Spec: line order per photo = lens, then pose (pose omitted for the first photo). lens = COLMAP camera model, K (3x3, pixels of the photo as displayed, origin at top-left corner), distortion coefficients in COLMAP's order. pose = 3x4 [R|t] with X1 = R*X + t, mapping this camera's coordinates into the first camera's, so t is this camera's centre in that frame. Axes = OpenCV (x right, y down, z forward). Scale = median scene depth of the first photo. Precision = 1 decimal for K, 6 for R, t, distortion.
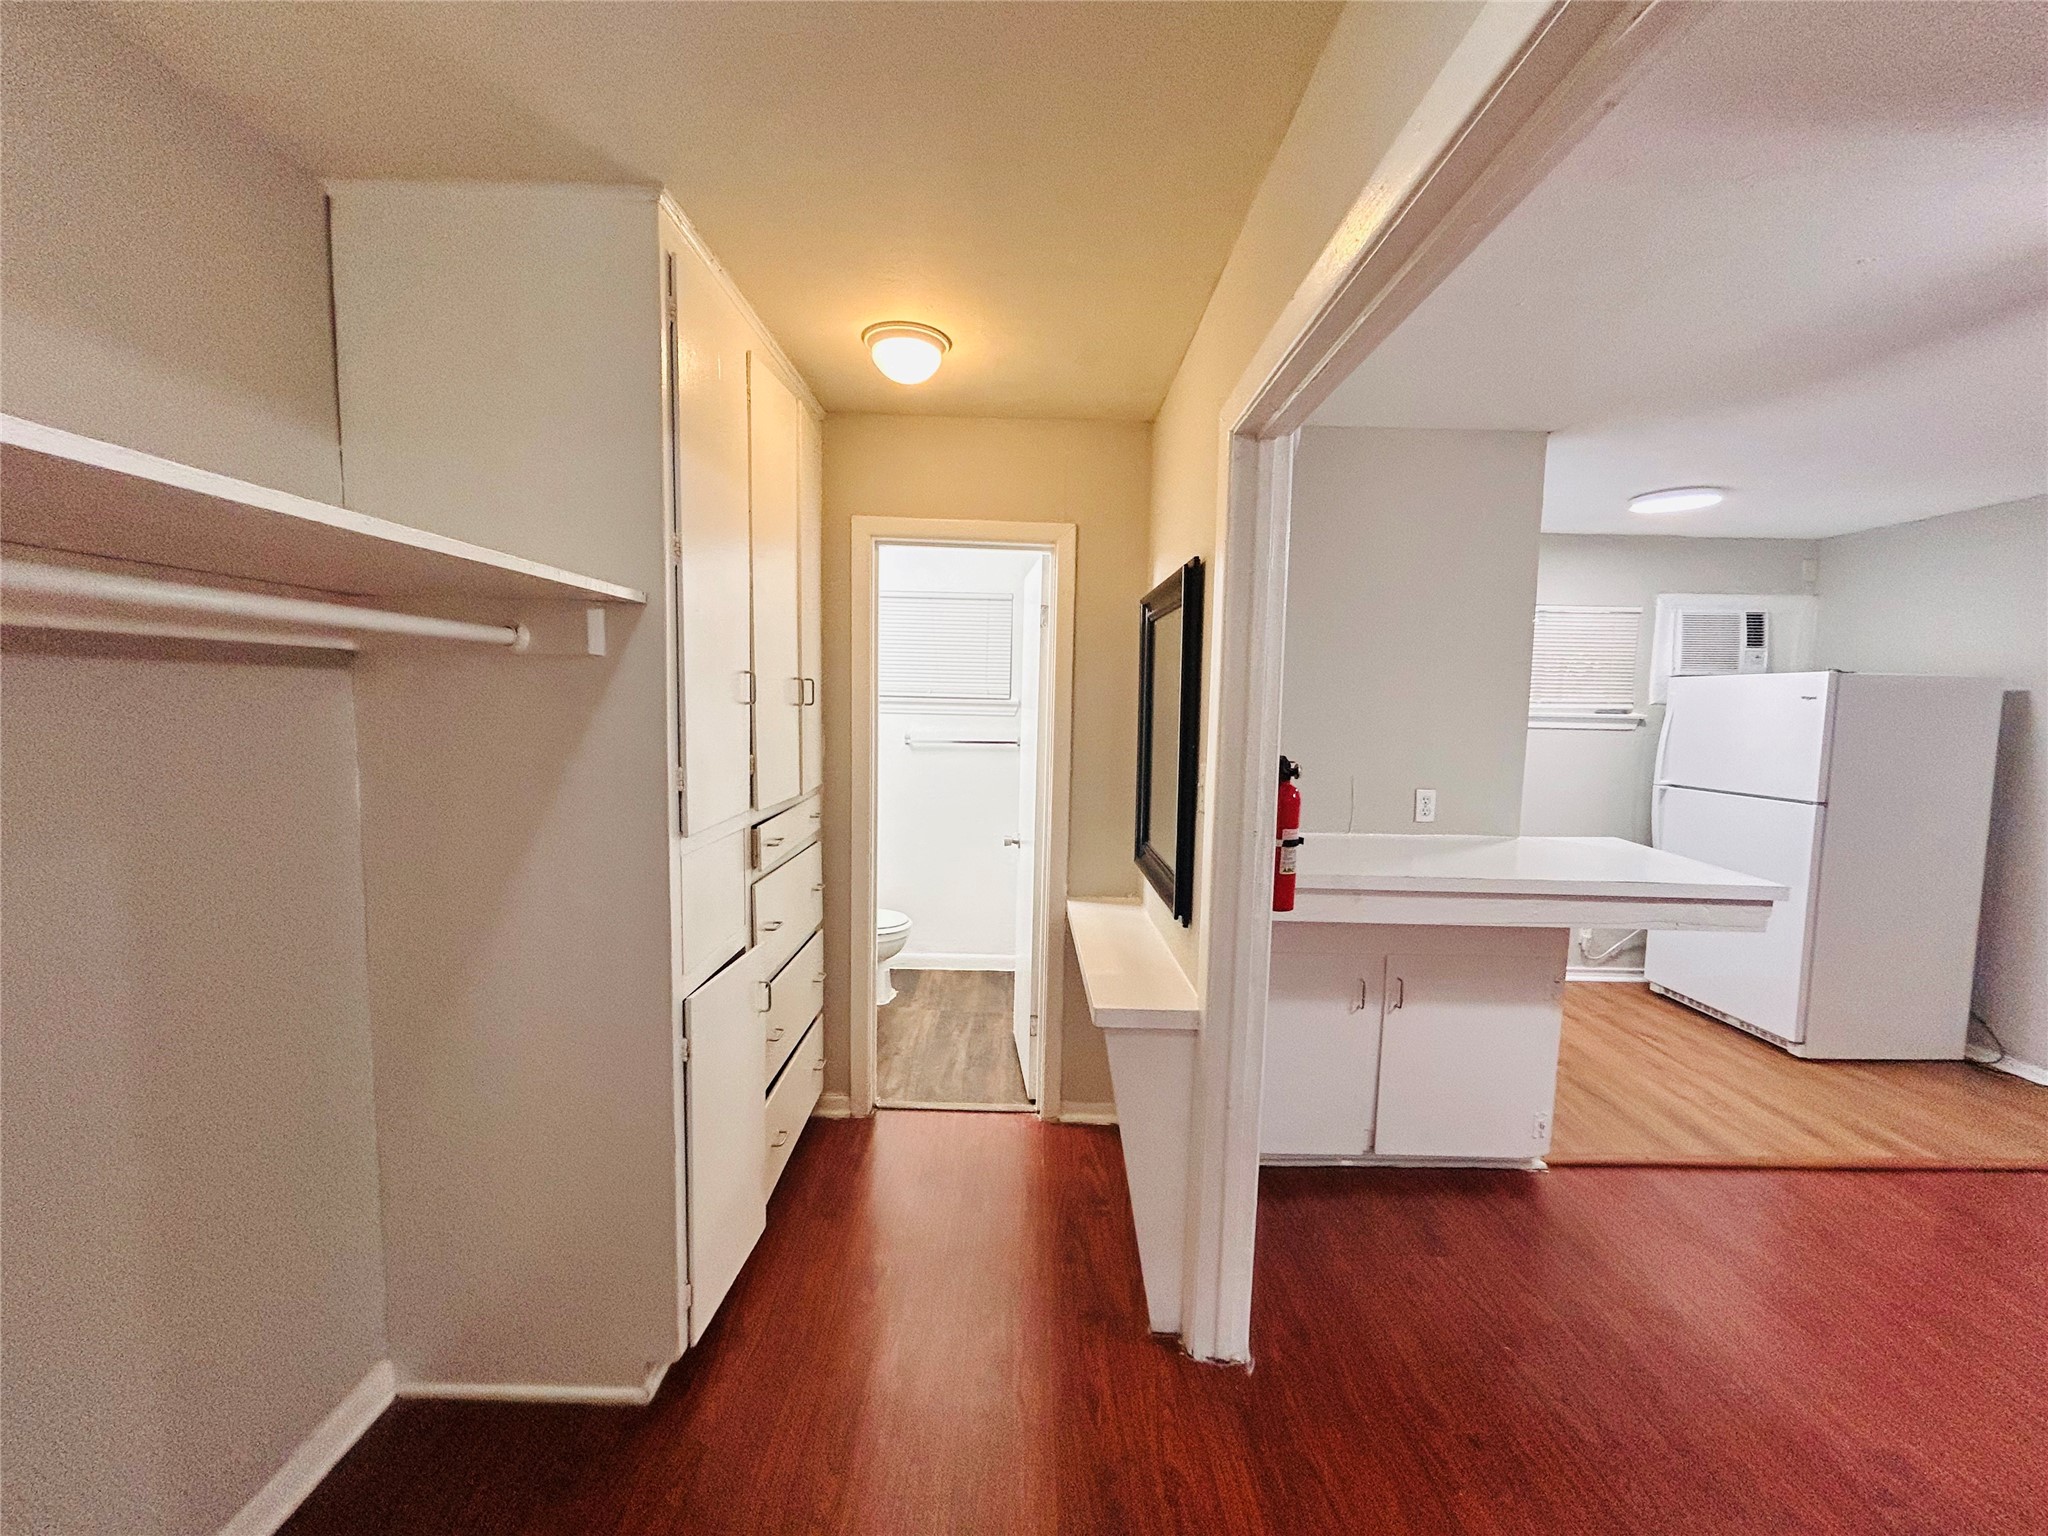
lens RADIAL K [[834.5, 0, 1024.8], [0, 834.5, 758.9], [0, 0, 1]] dist [0.002412, -0.000154]
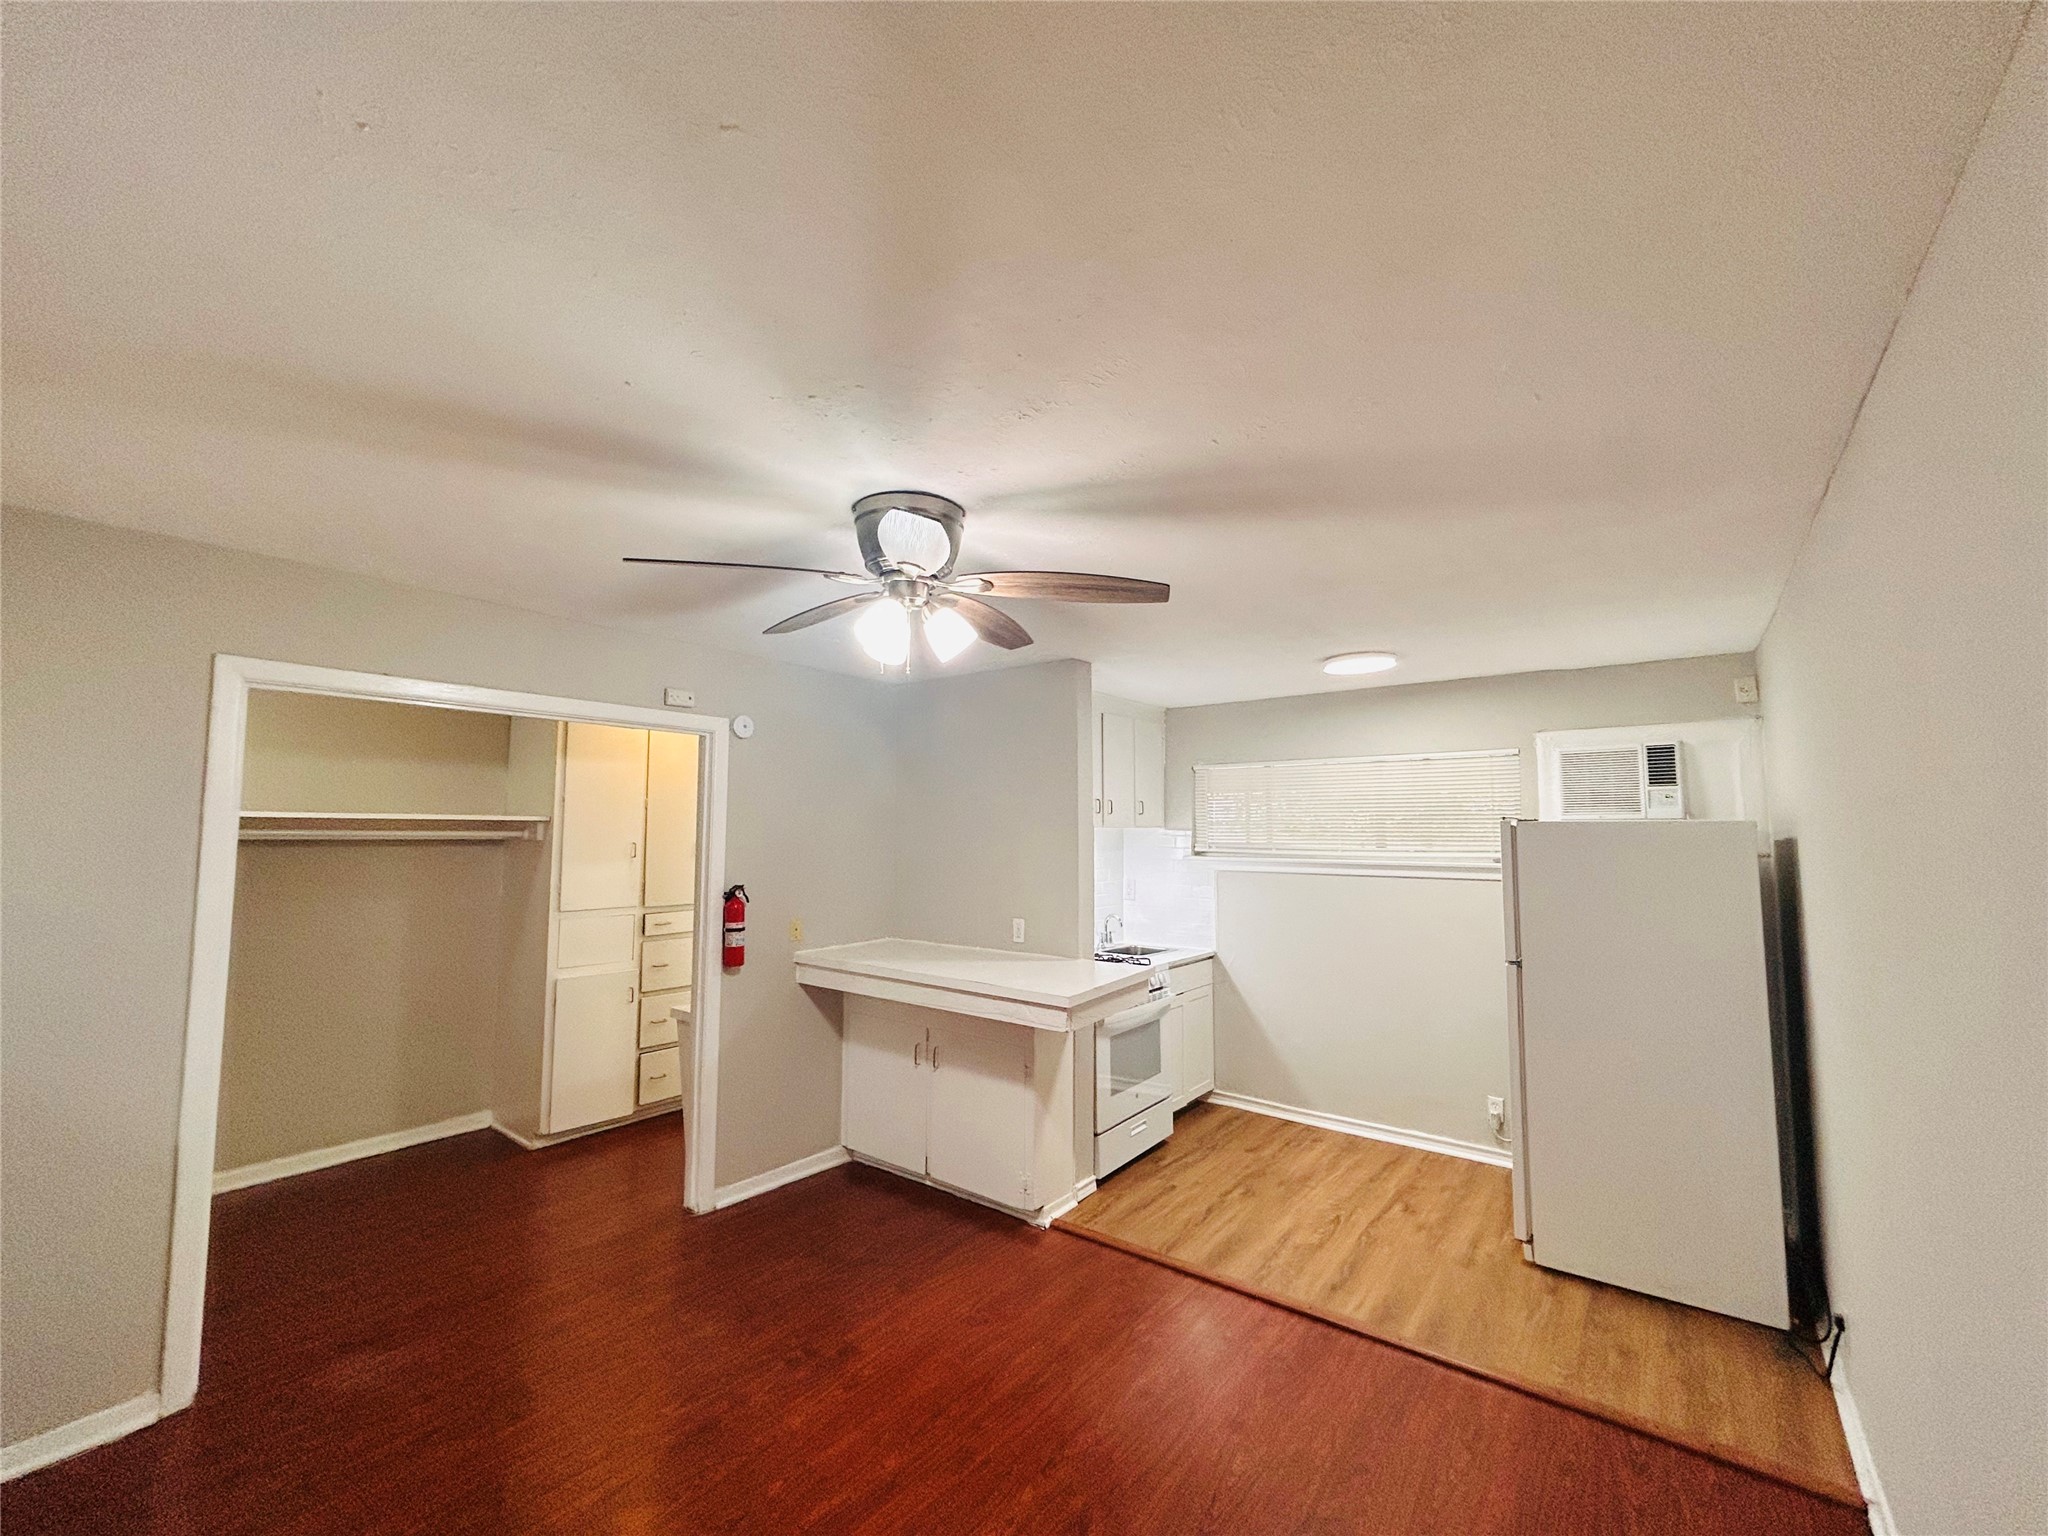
lens RADIAL K [[834.5, 0, 1028.0], [0, 834.5, 776.3], [0, 0, 1]] dist [0.002412, -0.000154]
pose [[0.787913, -0.058015, -0.613047, 1.106293], [-0.035438, 0.989630, -0.139200, -0.003201], [0.614766, 0.131403, 0.777686, -0.064240]]
